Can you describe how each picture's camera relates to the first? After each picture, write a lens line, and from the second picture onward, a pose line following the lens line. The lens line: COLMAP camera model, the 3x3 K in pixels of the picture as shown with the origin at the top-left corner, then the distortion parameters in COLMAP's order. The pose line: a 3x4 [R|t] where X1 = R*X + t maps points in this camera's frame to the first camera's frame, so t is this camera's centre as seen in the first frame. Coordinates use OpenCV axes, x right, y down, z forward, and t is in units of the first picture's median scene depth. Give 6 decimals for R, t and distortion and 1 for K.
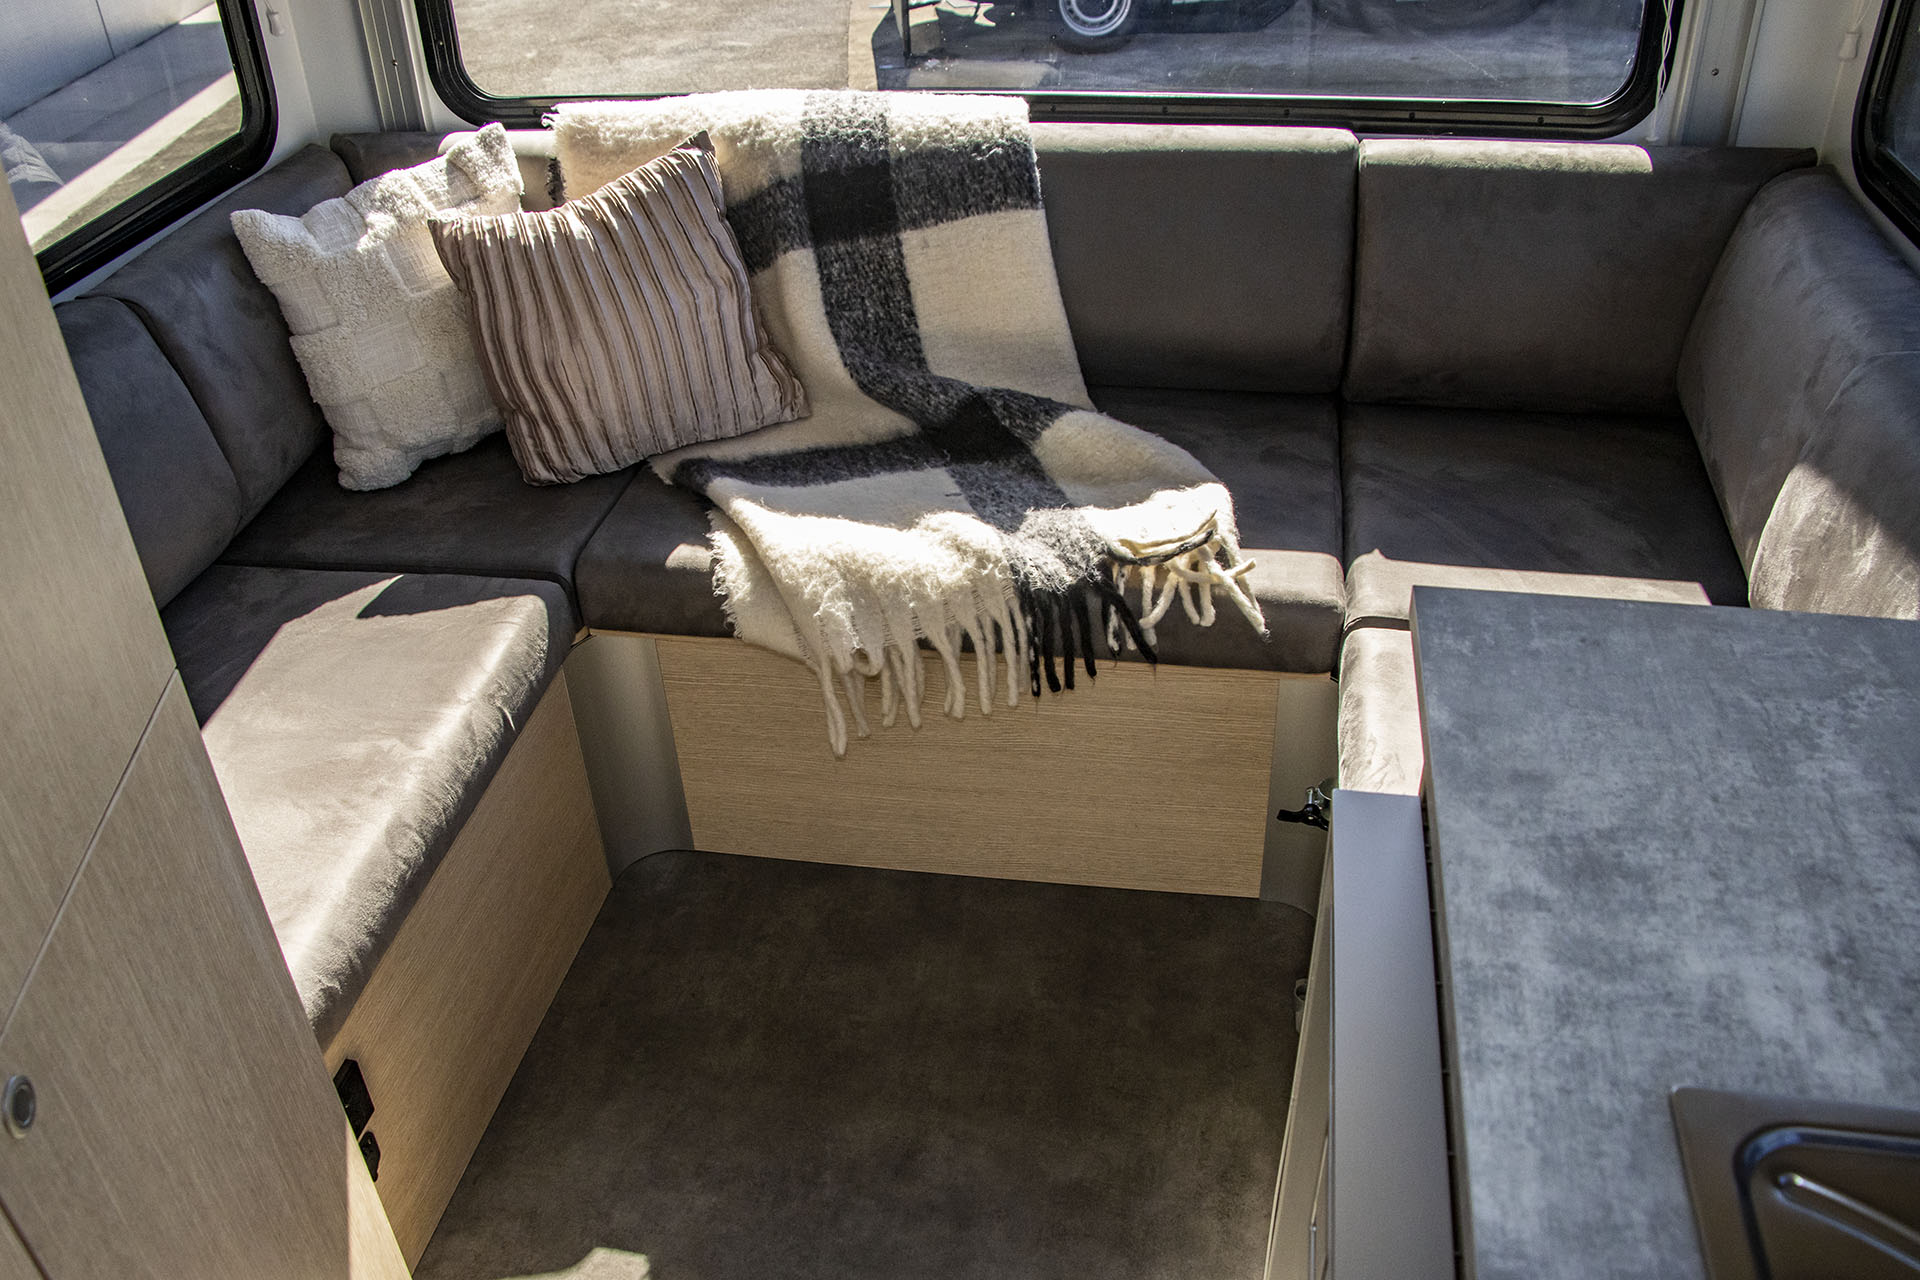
lens RADIAL K [[1596.4, 0, 951.6], [0, 1596.4, 701.2], [0, 0, 1]] dist [-0.163631, 0.135972]
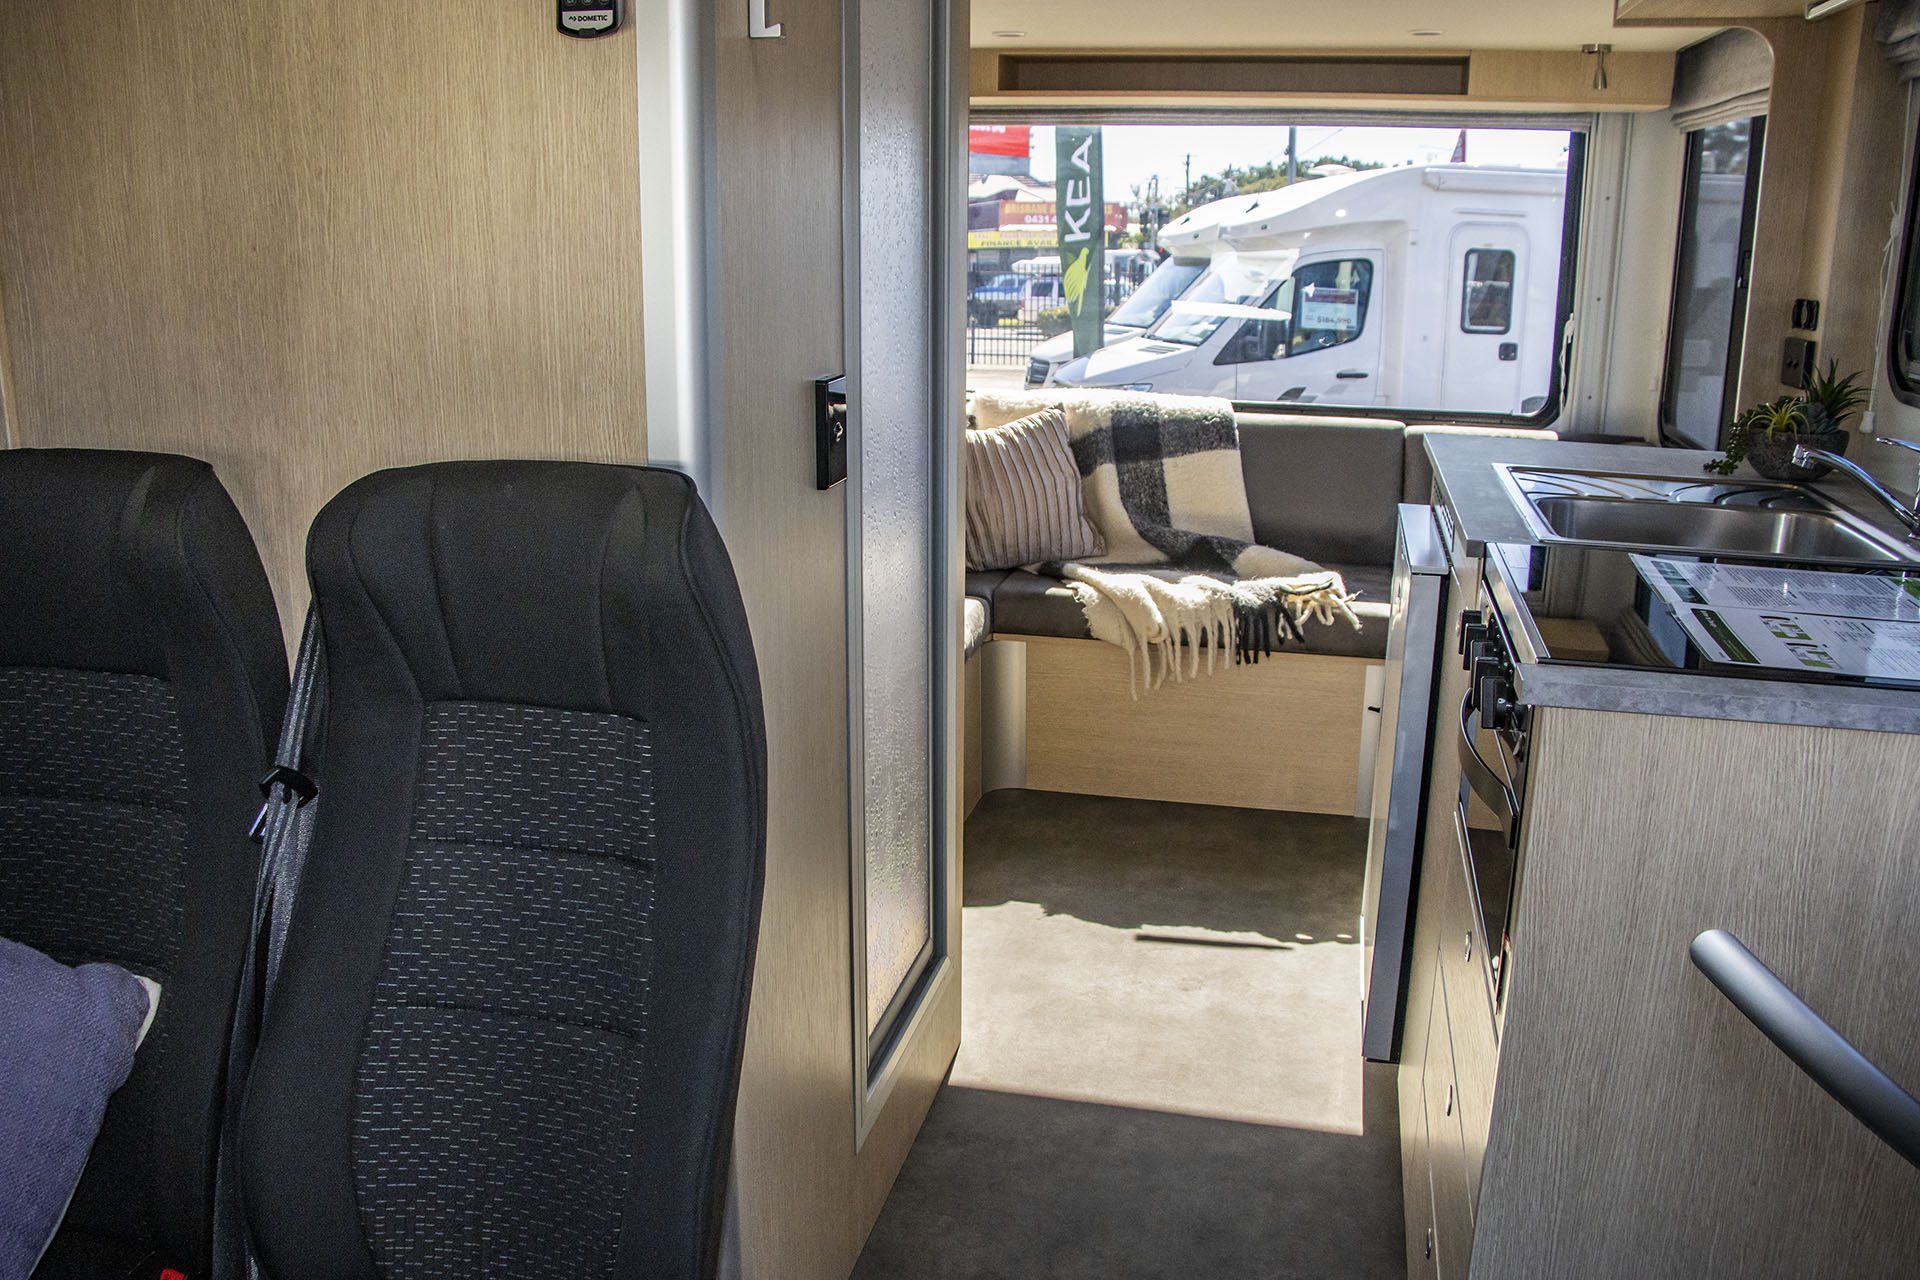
lens RADIAL K [[1638.7, 0, 956.2], [0, 1638.7, 690.5], [0, 0, 1]] dist [-0.191691, 0.158361]
pose [[0.997226, 0.059866, -0.044228, -0.182850], [-0.071038, 0.942897, -0.325422, 0.636716], [0.022221, 0.327662, 0.944534, -0.779079]]
